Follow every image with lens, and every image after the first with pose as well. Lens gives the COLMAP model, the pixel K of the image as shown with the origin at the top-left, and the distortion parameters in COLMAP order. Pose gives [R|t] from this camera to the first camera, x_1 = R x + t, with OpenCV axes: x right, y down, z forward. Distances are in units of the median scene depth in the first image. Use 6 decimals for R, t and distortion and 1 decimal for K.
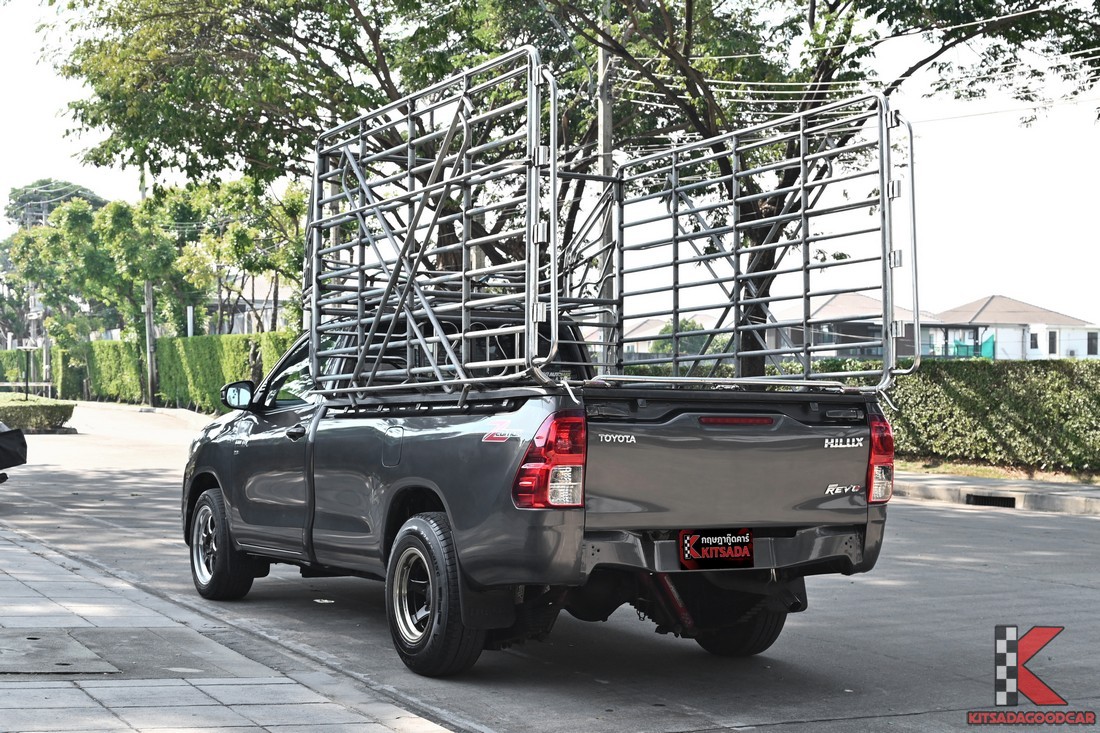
lens RADIAL K [[1697.2, 0, 550.0], [0, 1697.2, 369.2], [0, 0, 1]] dist [0.051588, 0.000000]
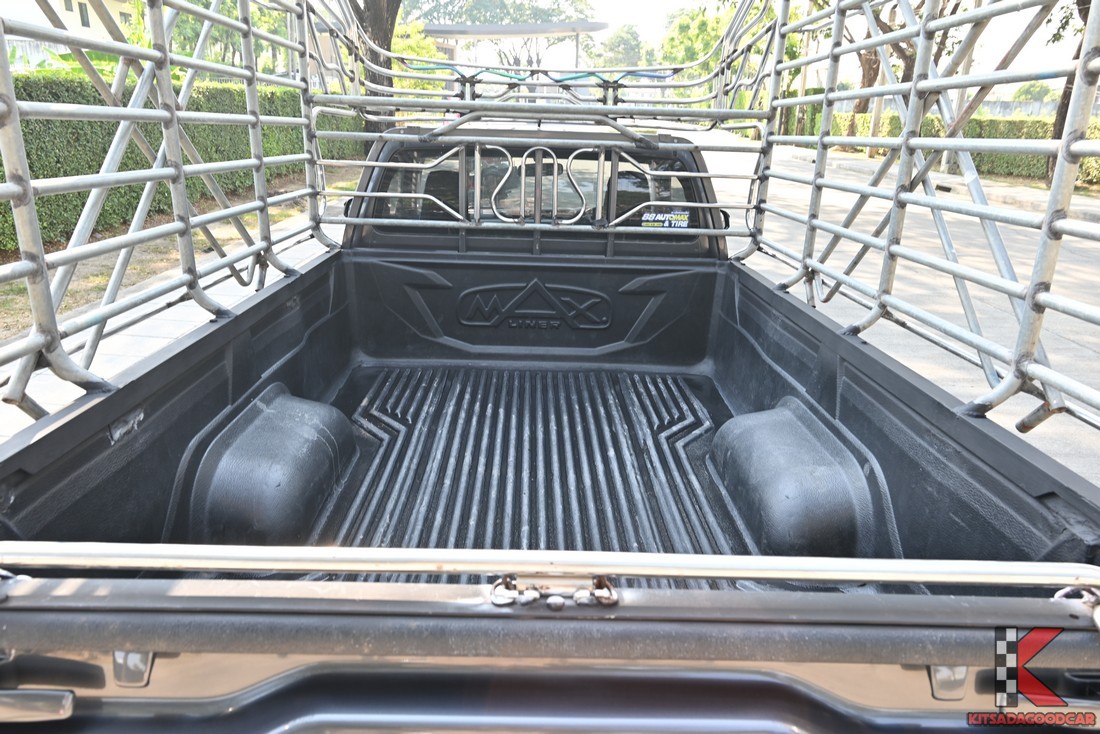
lens RADIAL K [[753.5, 0, 550.9], [0, 753.5, 367.5], [0, 0, 1]] dist [0.007385, 0.001575]
pose [[0.894621, 0.157699, -0.418072, 0.018887], [-0.011468, 0.943445, 0.331332, -0.007832], [0.446679, -0.291622, 0.845834, 0.119952]]
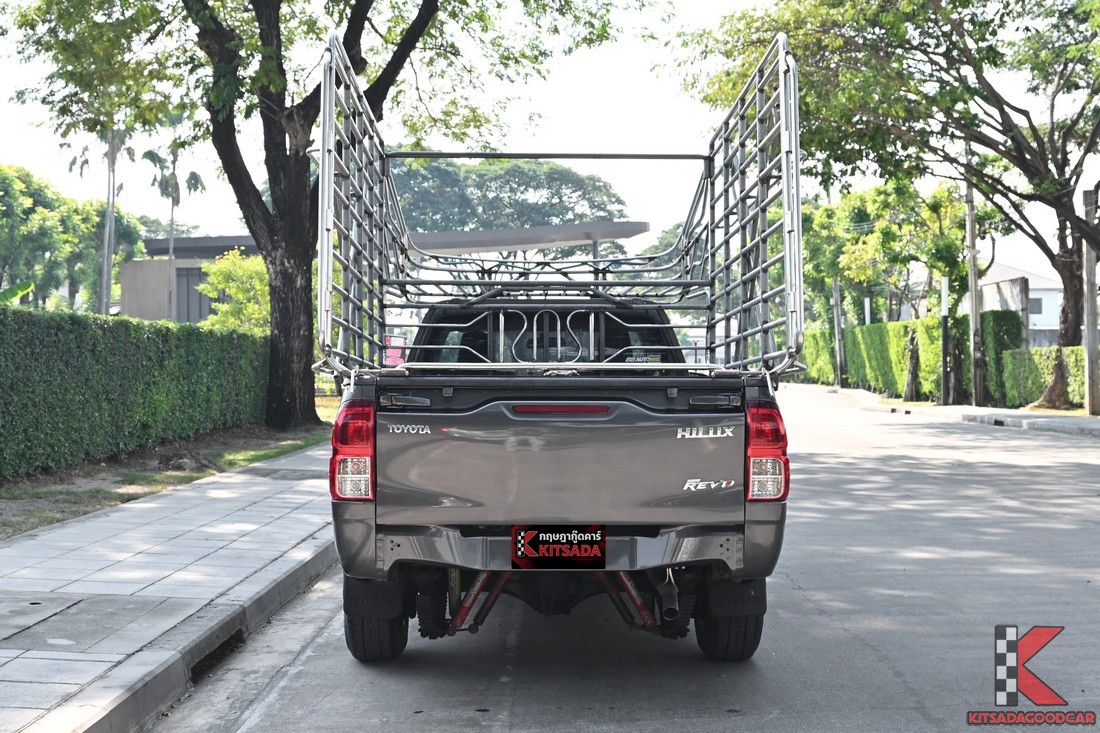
lens RADIAL K [[1491.8, 0, 549.7], [0, 1491.8, 364.1], [0, 0, 1]] dist [0.032064, 0.000000]
pose [[0.893374, -0.019536, -0.448889, 0.060866], [0.022618, 0.999743, 0.001504, 0.000574], [0.448744, -0.011497, 0.893586, 0.035392]]
